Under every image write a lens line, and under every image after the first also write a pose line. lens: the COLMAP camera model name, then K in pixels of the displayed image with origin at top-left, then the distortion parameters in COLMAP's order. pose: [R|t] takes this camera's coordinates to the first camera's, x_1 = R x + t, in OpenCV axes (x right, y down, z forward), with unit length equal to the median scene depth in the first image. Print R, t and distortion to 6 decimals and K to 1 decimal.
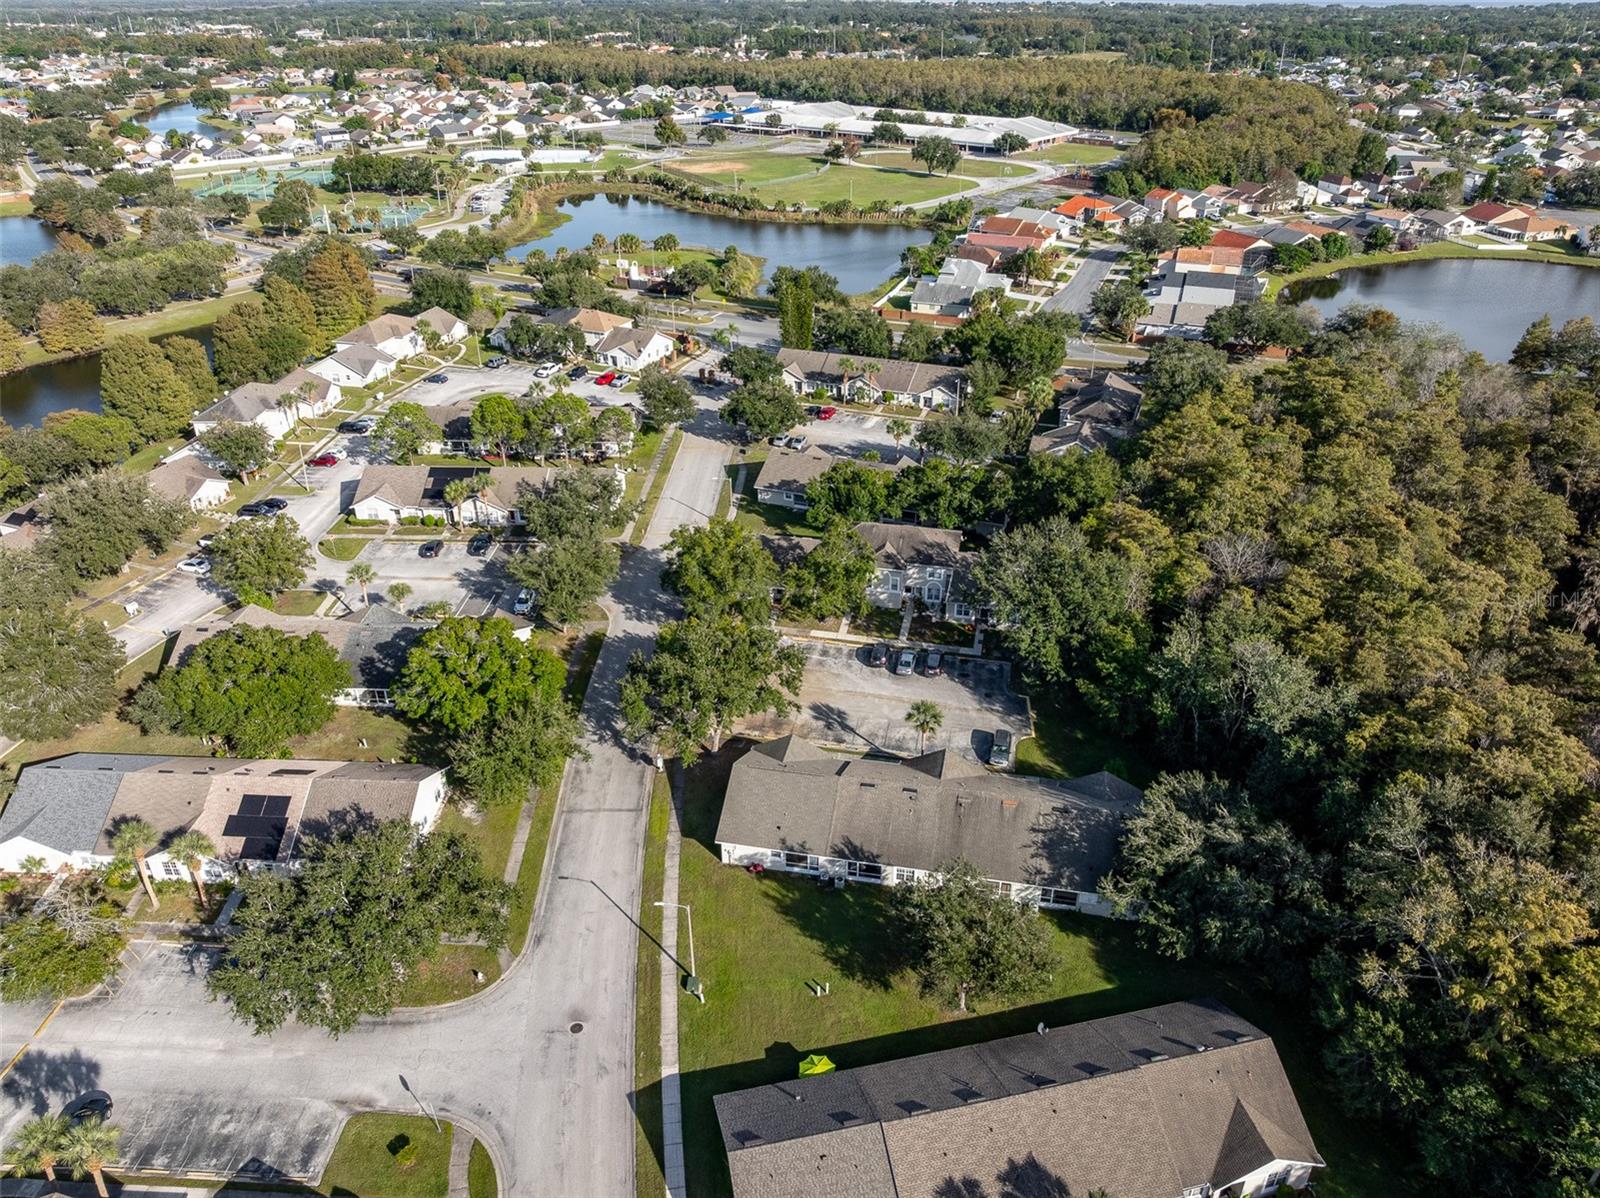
lens RADIAL K [[1140.0, 0, 803.5], [0, 1140.0, 586.8], [0, 0, 1]] dist [-0.048217, 0.010892]
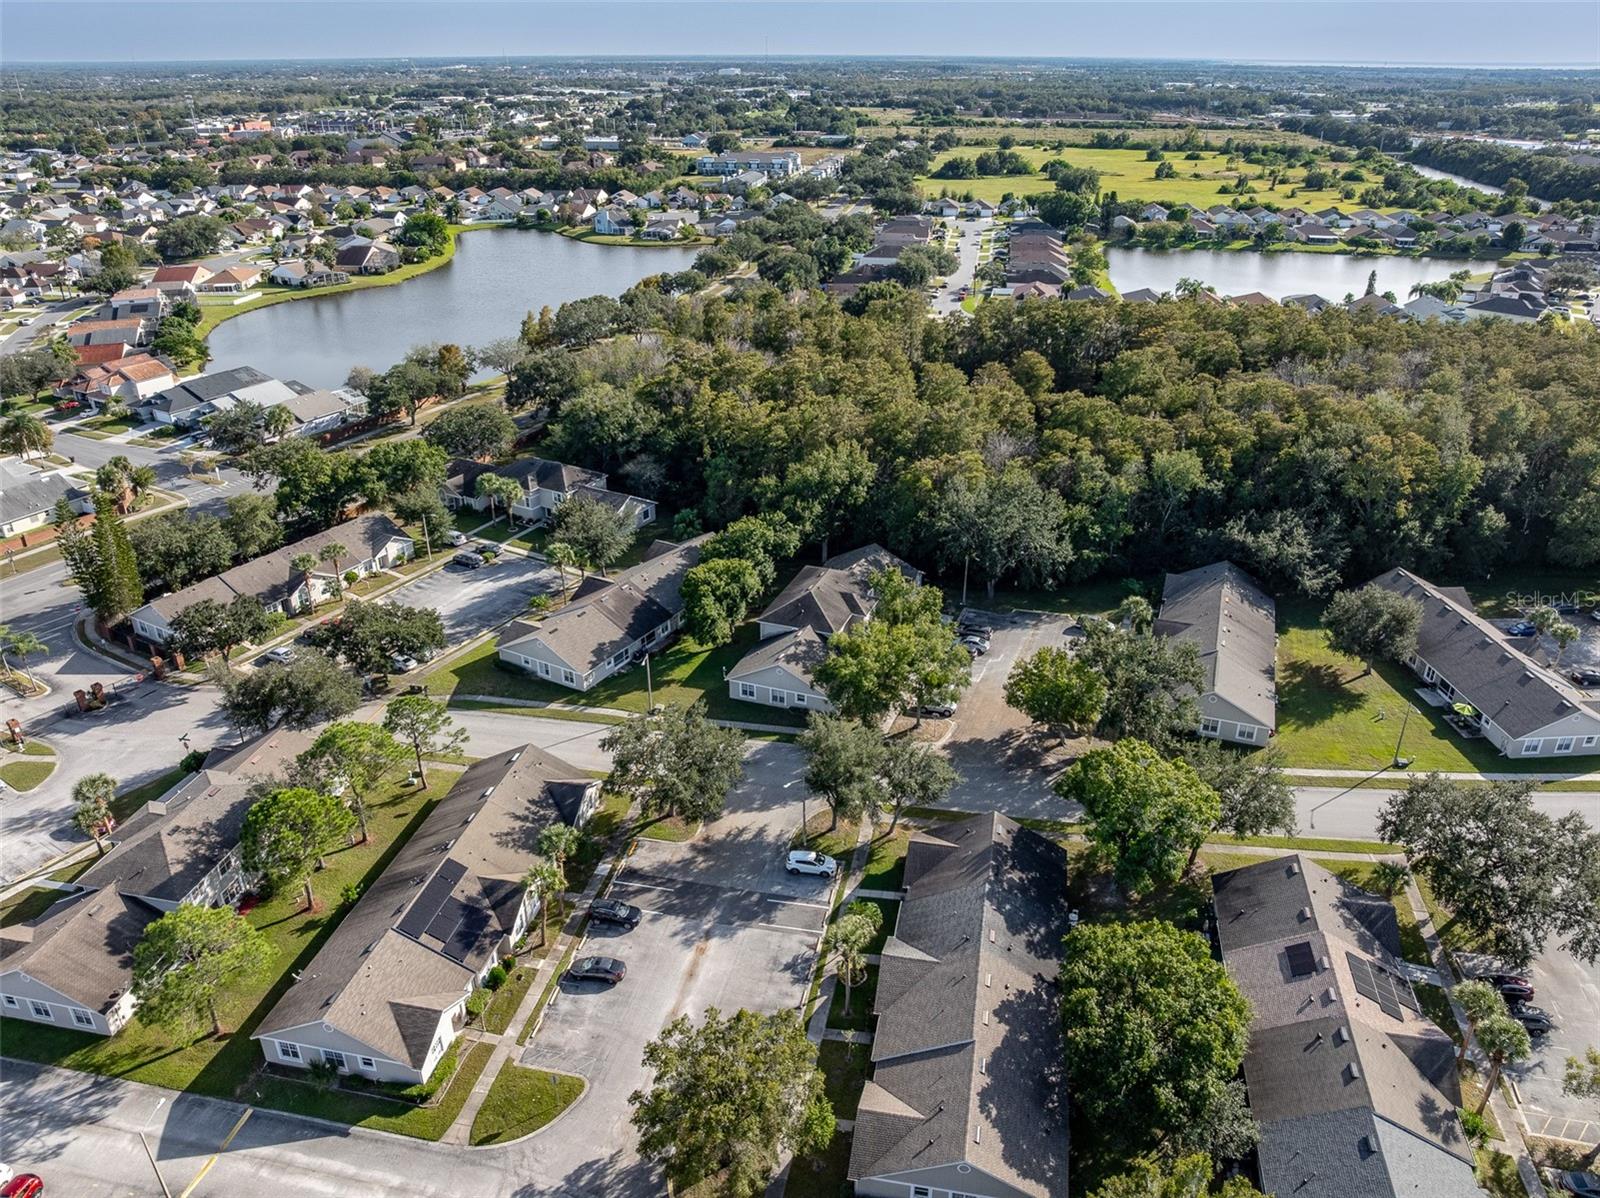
lens RADIAL K [[1143.7, 0, 807.3], [0, 1143.7, 595.2], [0, 0, 1]] dist [-0.061207, 0.024754]
pose [[0.149392, -0.427304, 0.891680, -0.528768], [0.468167, 0.824877, 0.316855, -0.234607], [-0.870920, 0.370120, 0.323280, 0.435020]]
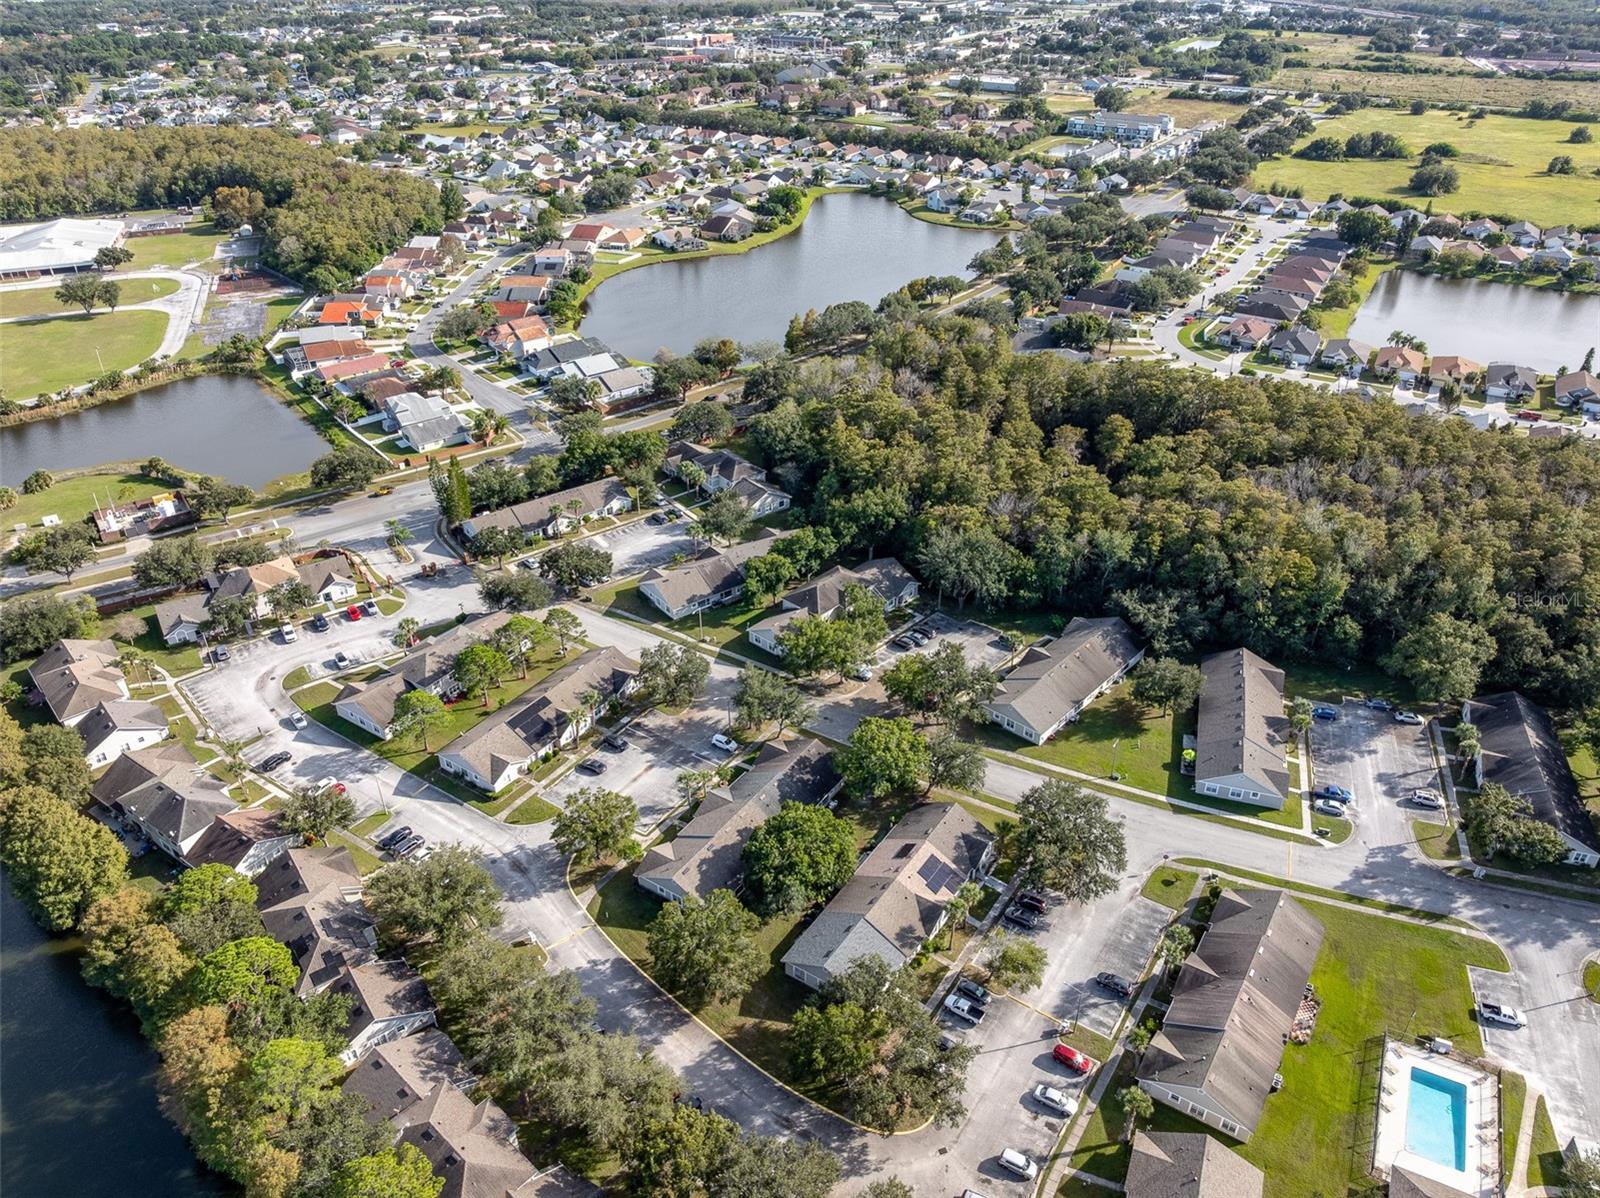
lens RADIAL K [[1140.0, 0, 803.5], [0, 1140.0, 586.8], [0, 0, 1]] dist [-0.048217, 0.010892]
pose [[0.516206, -0.439513, 0.735092, -0.709129], [0.409336, 0.880520, 0.239015, -0.279757], [-0.752314, 0.177518, 0.634438, 0.010187]]
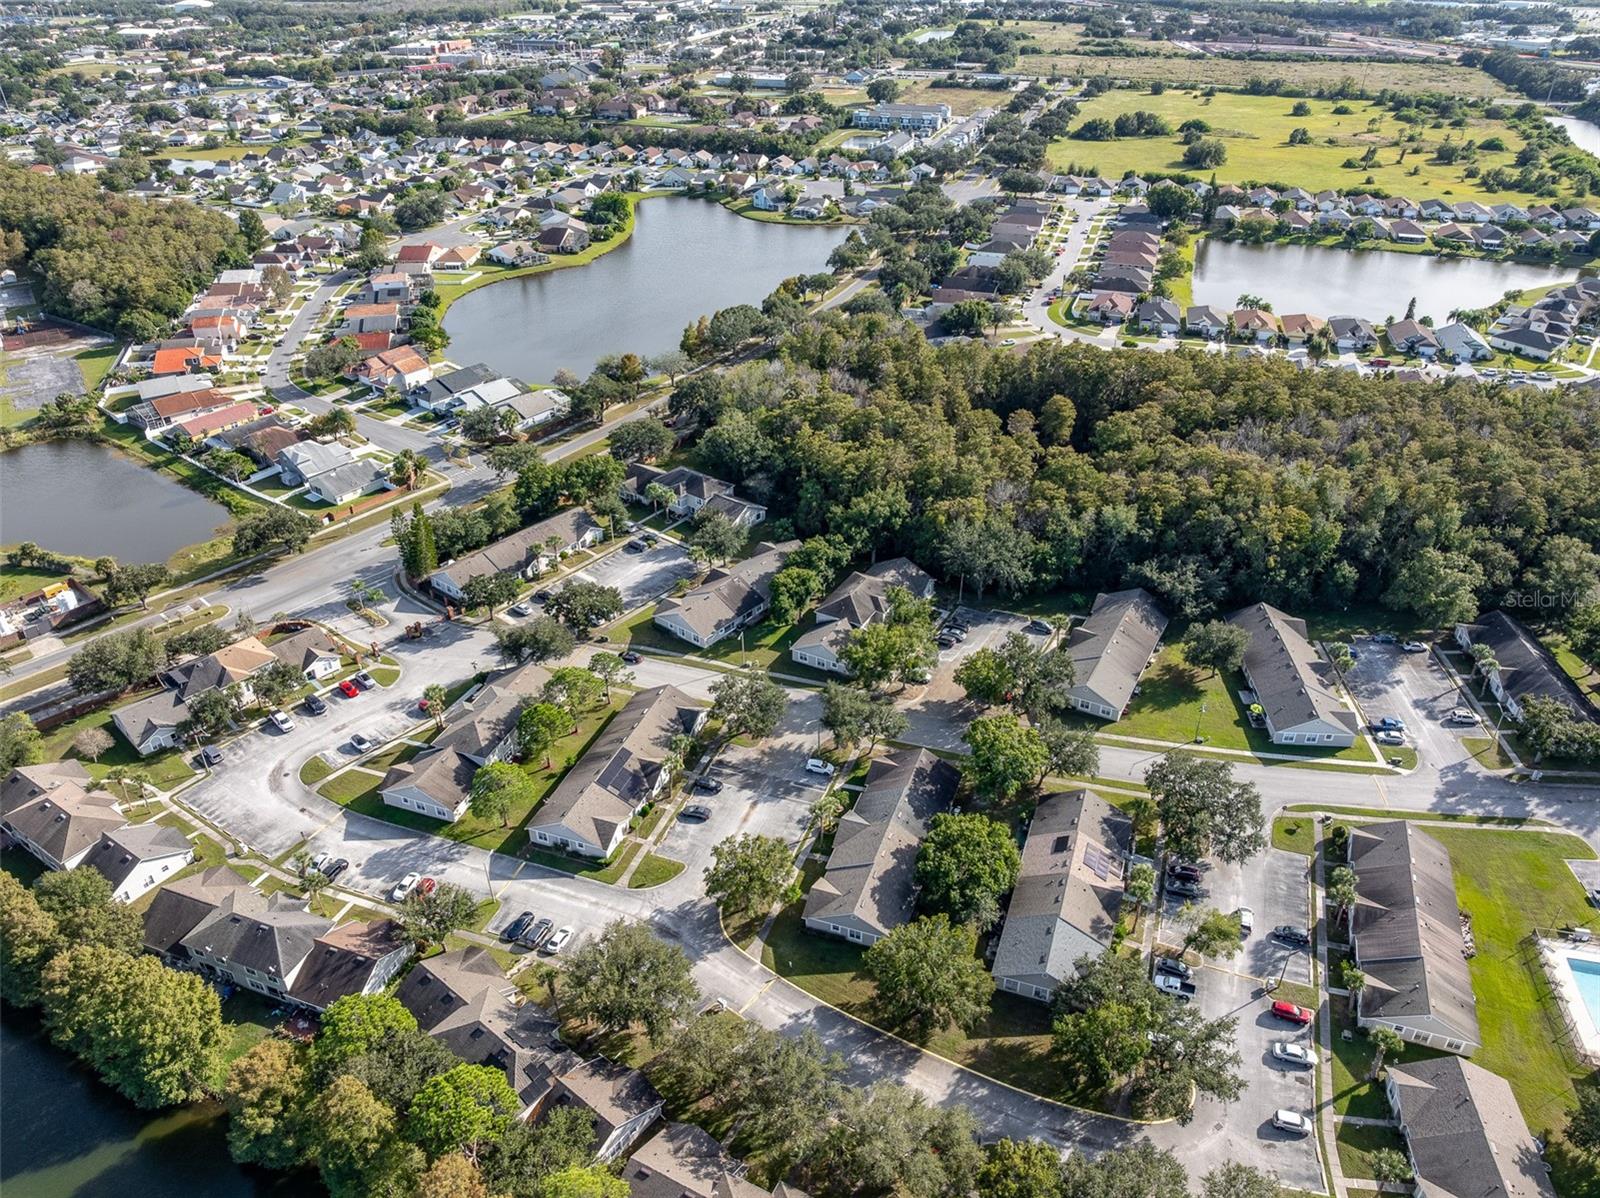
lens RADIAL K [[1140.0, 0, 803.5], [0, 1140.0, 586.8], [0, 0, 1]] dist [-0.048217, 0.010892]
pose [[0.295835, -0.490708, 0.819565, -0.782000], [0.456541, 0.826268, 0.329926, -0.385169], [-0.839078, 0.276562, 0.468467, 0.206969]]
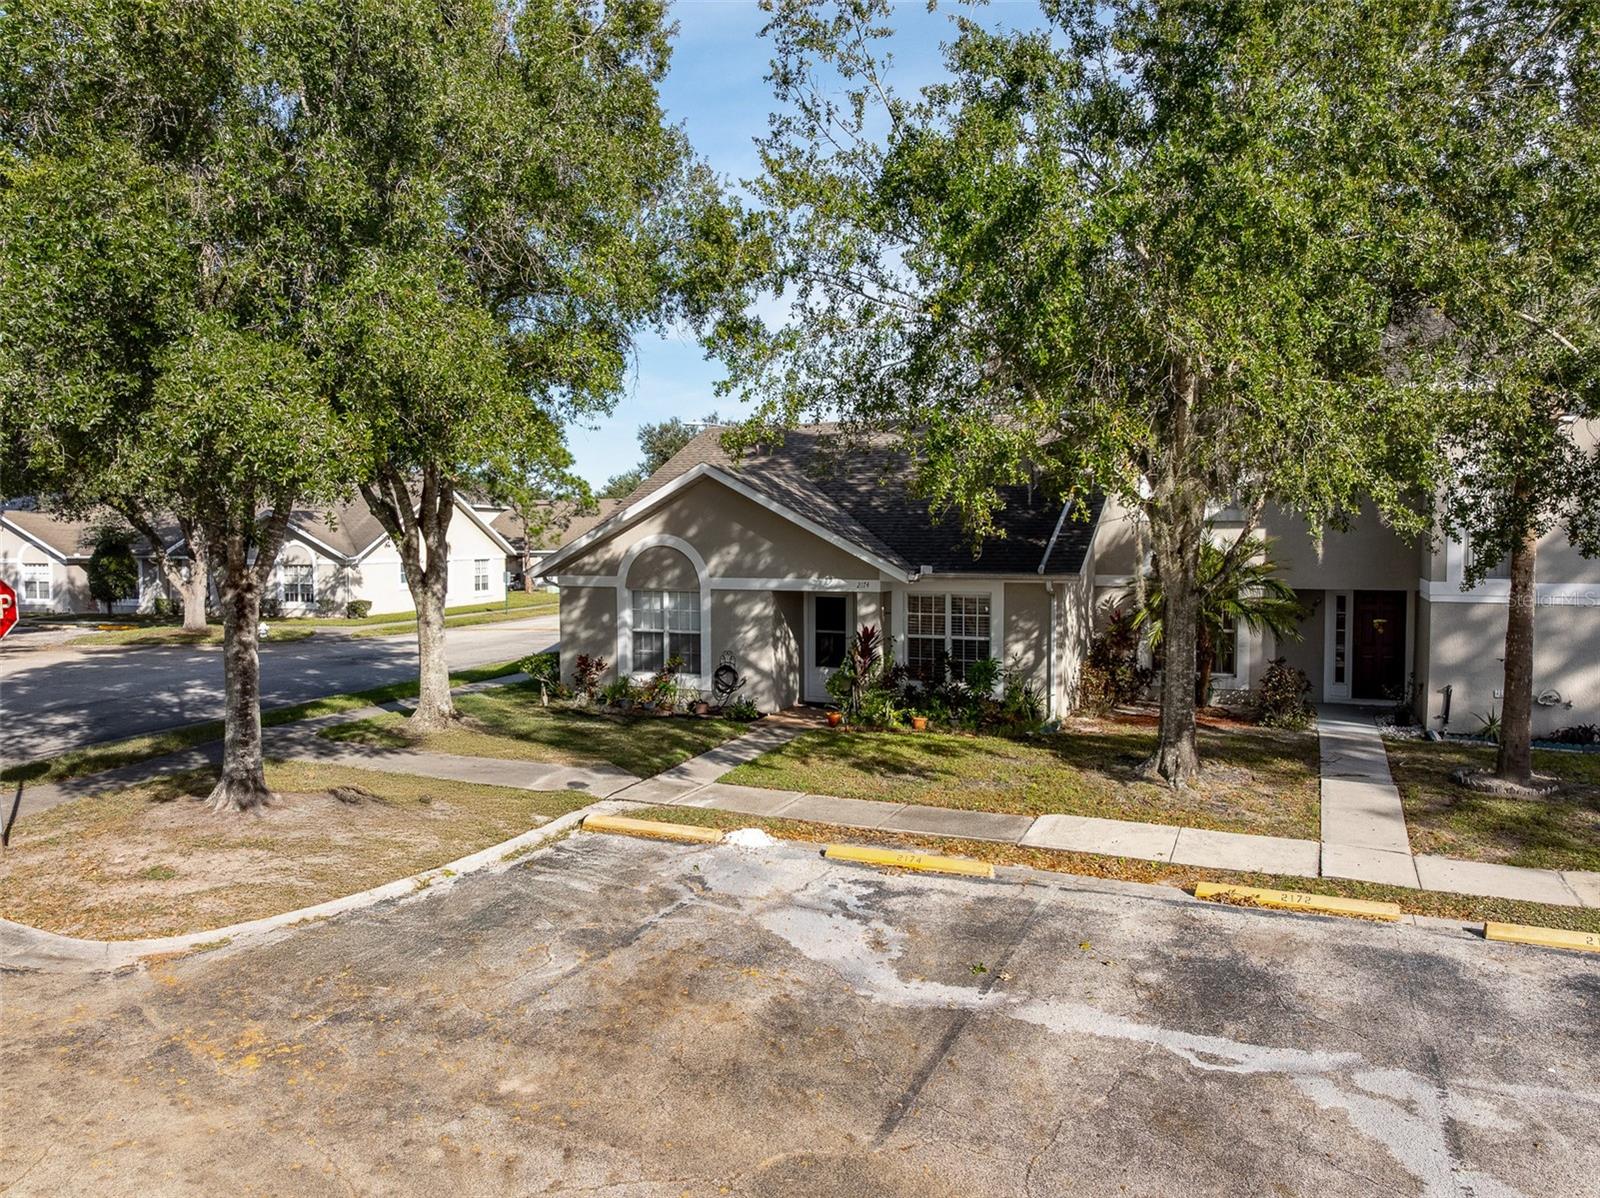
lens RADIAL K [[1140.0, 0, 803.5], [0, 1140.0, 586.8], [0, 0, 1]] dist [-0.048217, 0.010892]
pose [[0.977573, 0.013614, -0.210155, 0.004507], [-0.104867, 0.896858, -0.429708, 0.039785], [0.182629, 0.442110, 0.878172, 0.543336]]
